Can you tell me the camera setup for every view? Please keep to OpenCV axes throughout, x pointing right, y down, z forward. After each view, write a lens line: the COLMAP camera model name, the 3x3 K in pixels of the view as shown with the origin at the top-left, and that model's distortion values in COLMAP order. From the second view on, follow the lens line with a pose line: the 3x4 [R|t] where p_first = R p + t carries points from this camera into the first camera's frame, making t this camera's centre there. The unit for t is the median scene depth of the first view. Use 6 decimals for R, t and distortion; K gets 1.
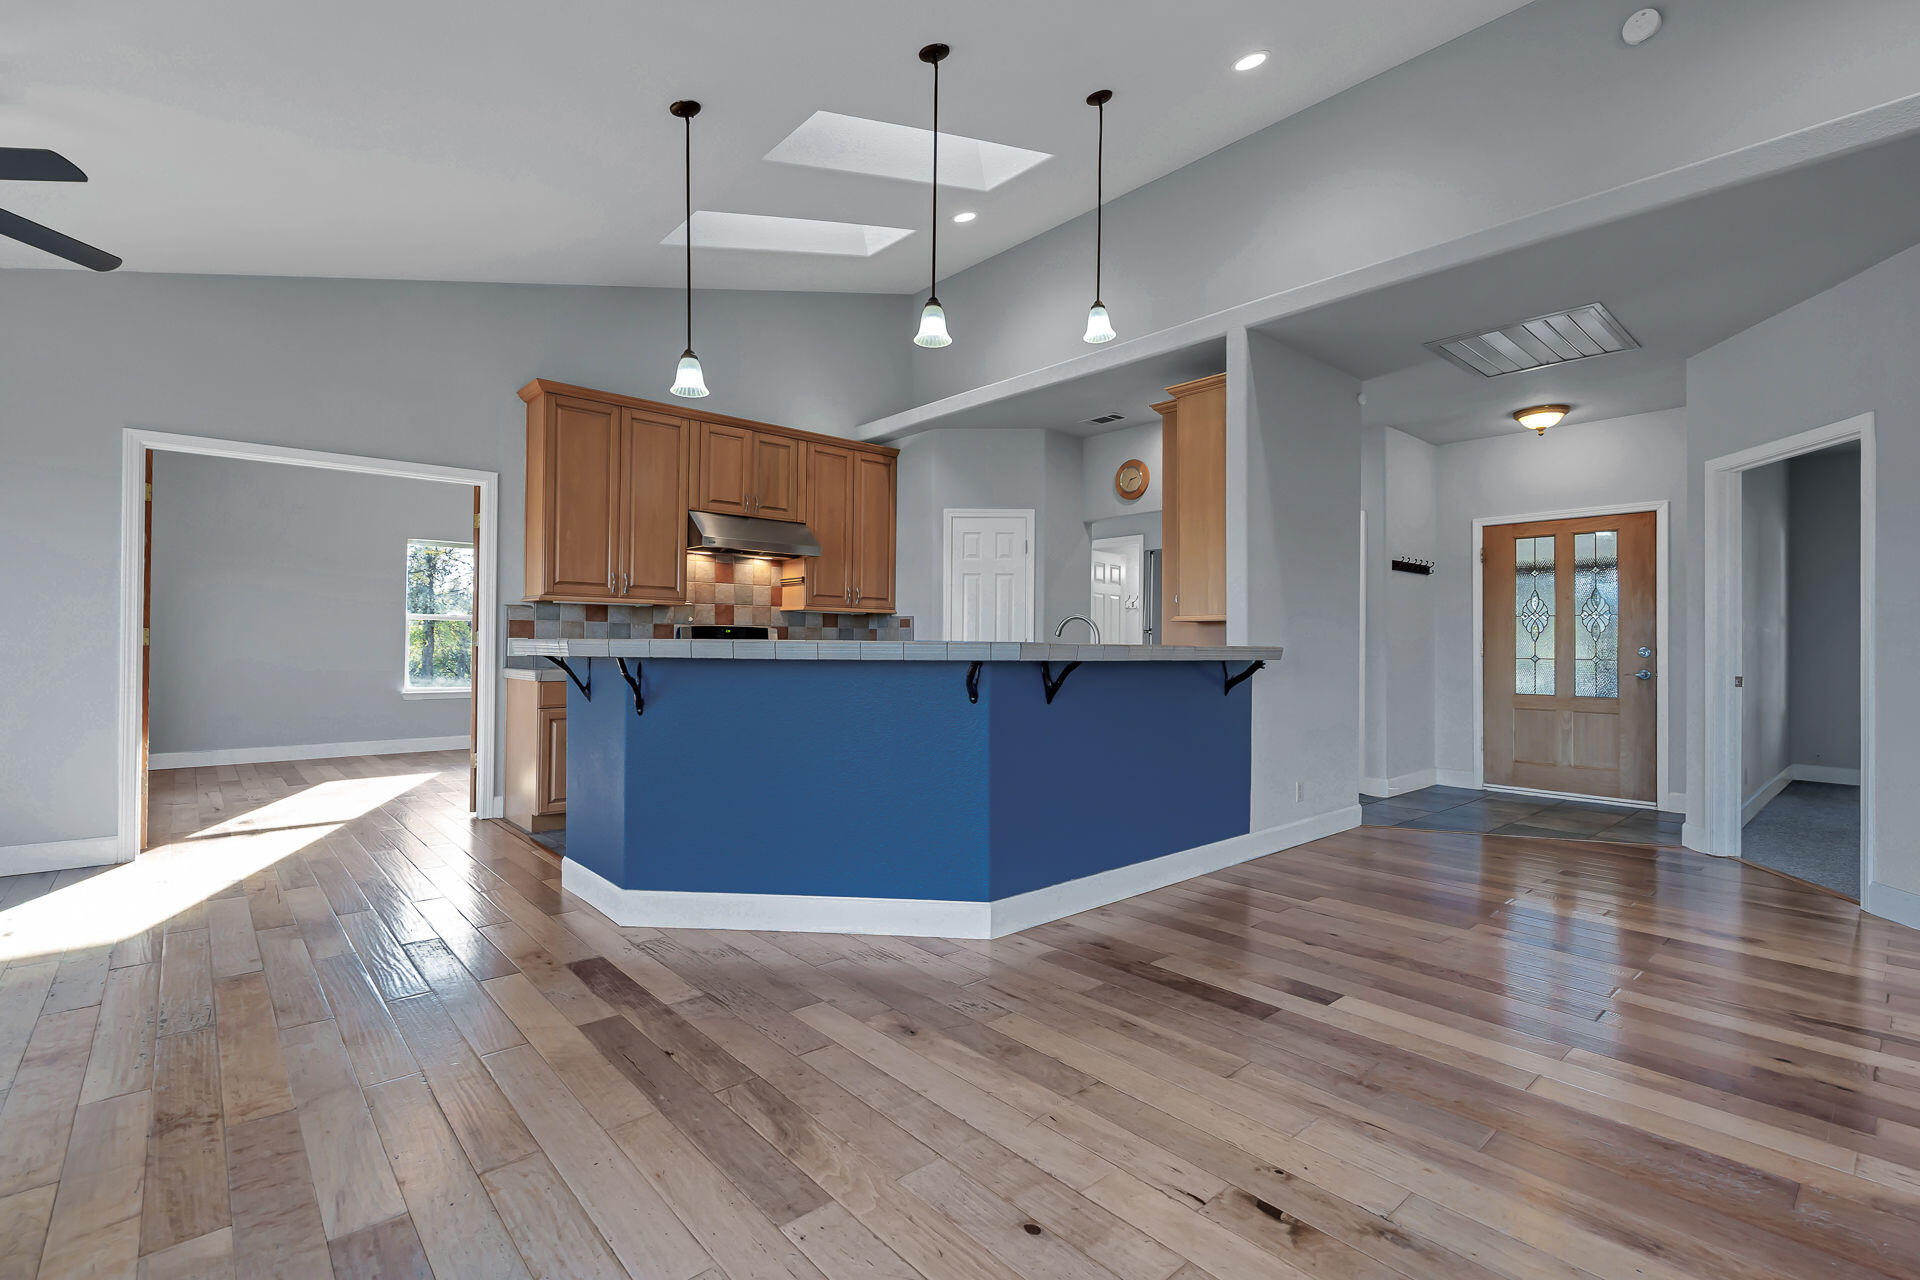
lens RADIAL K [[872.9, 0, 960.1], [0, 872.9, 630.8], [0, 0, 1]] dist [-0.004768, 0.002292]
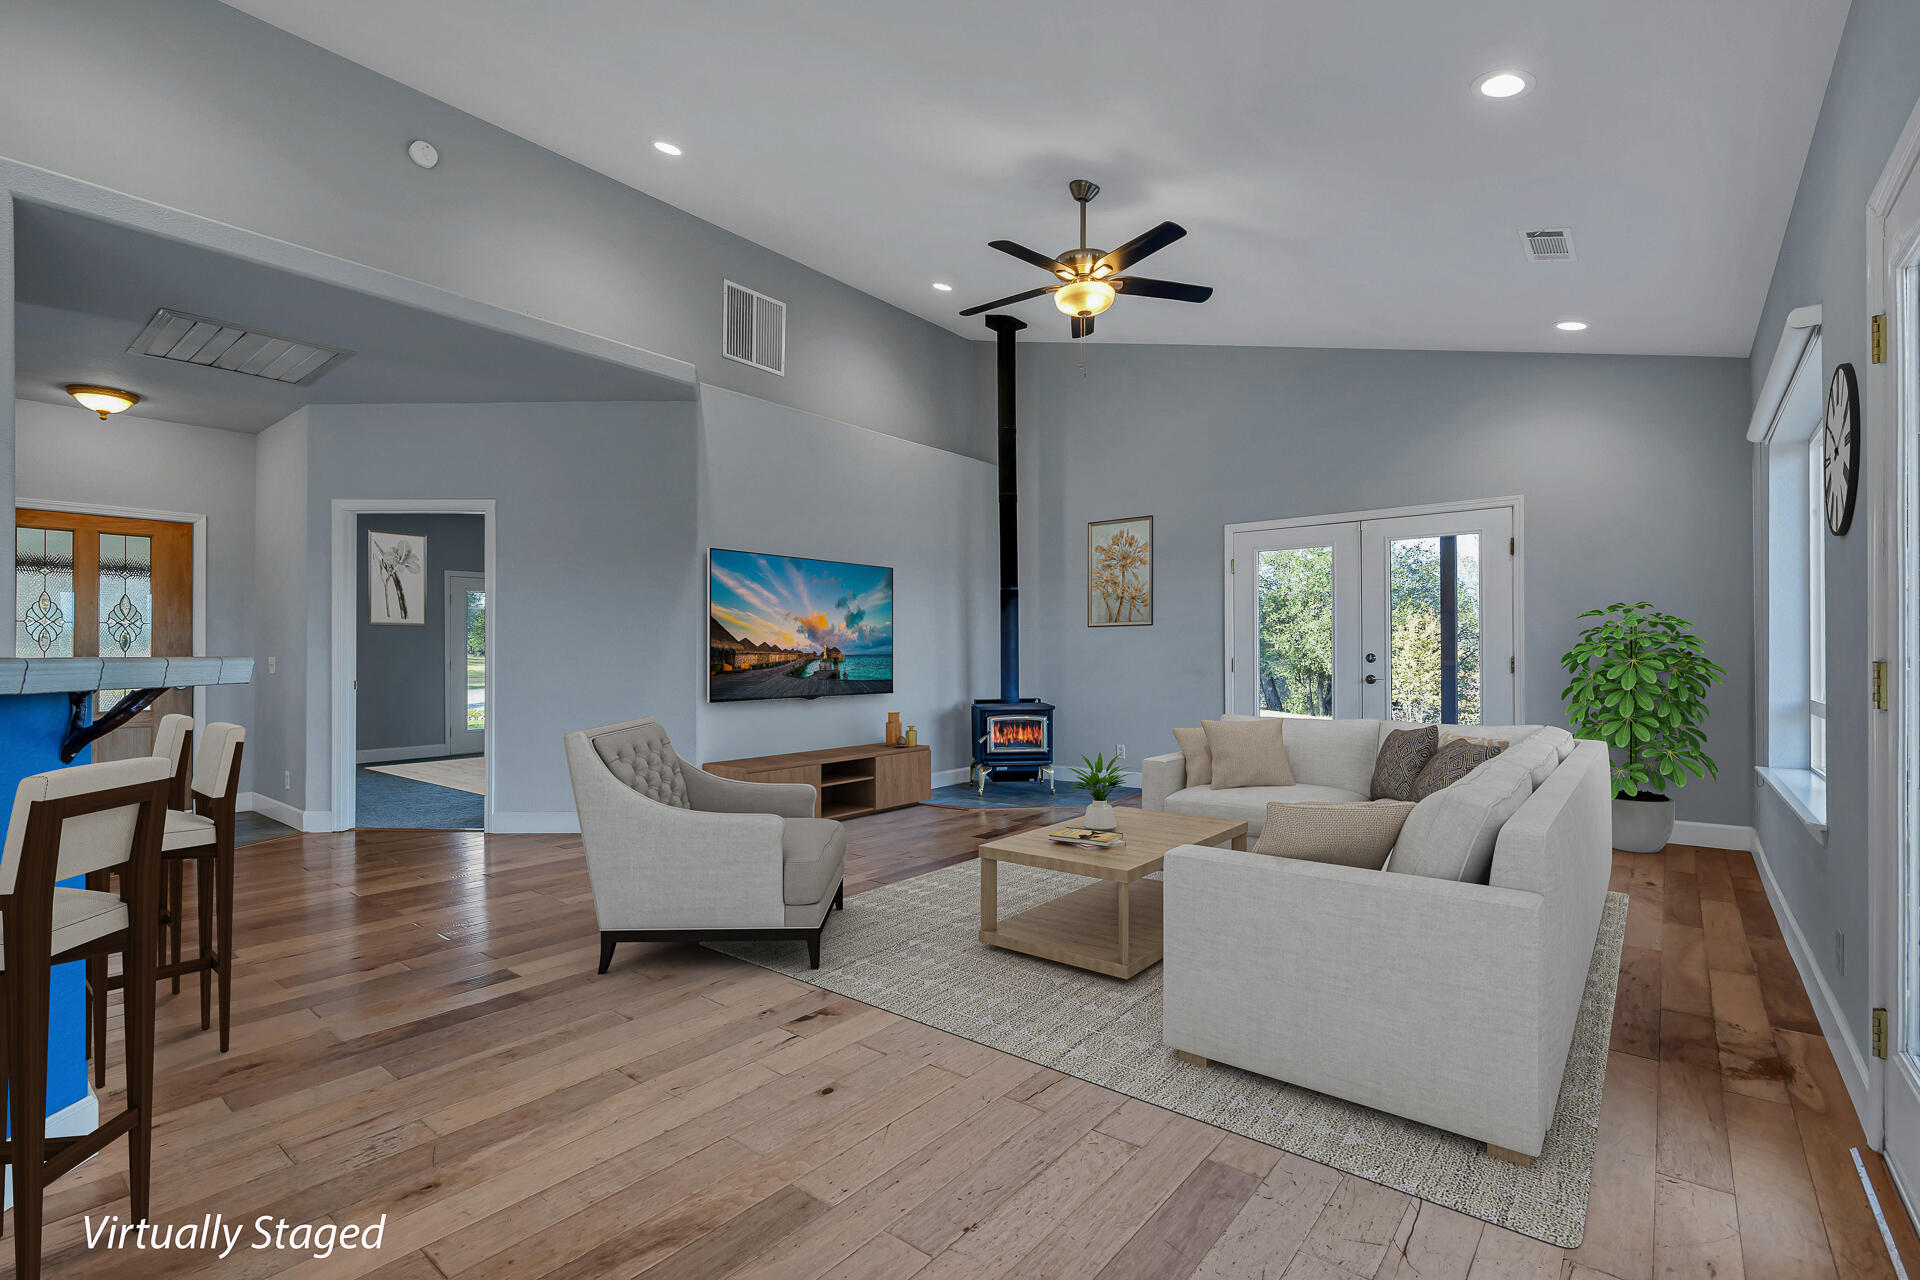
lens RADIAL K [[872.9, 0, 958.2], [0, 872.9, 649.6], [0, 0, 1]] dist [-0.004768, 0.002292]
pose [[-0.162553, 0.001749, 0.986698, -0.388849], [-0.014501, 0.999886, -0.004161, 0.000887], [-0.986593, -0.014985, -0.162509, 0.310978]]
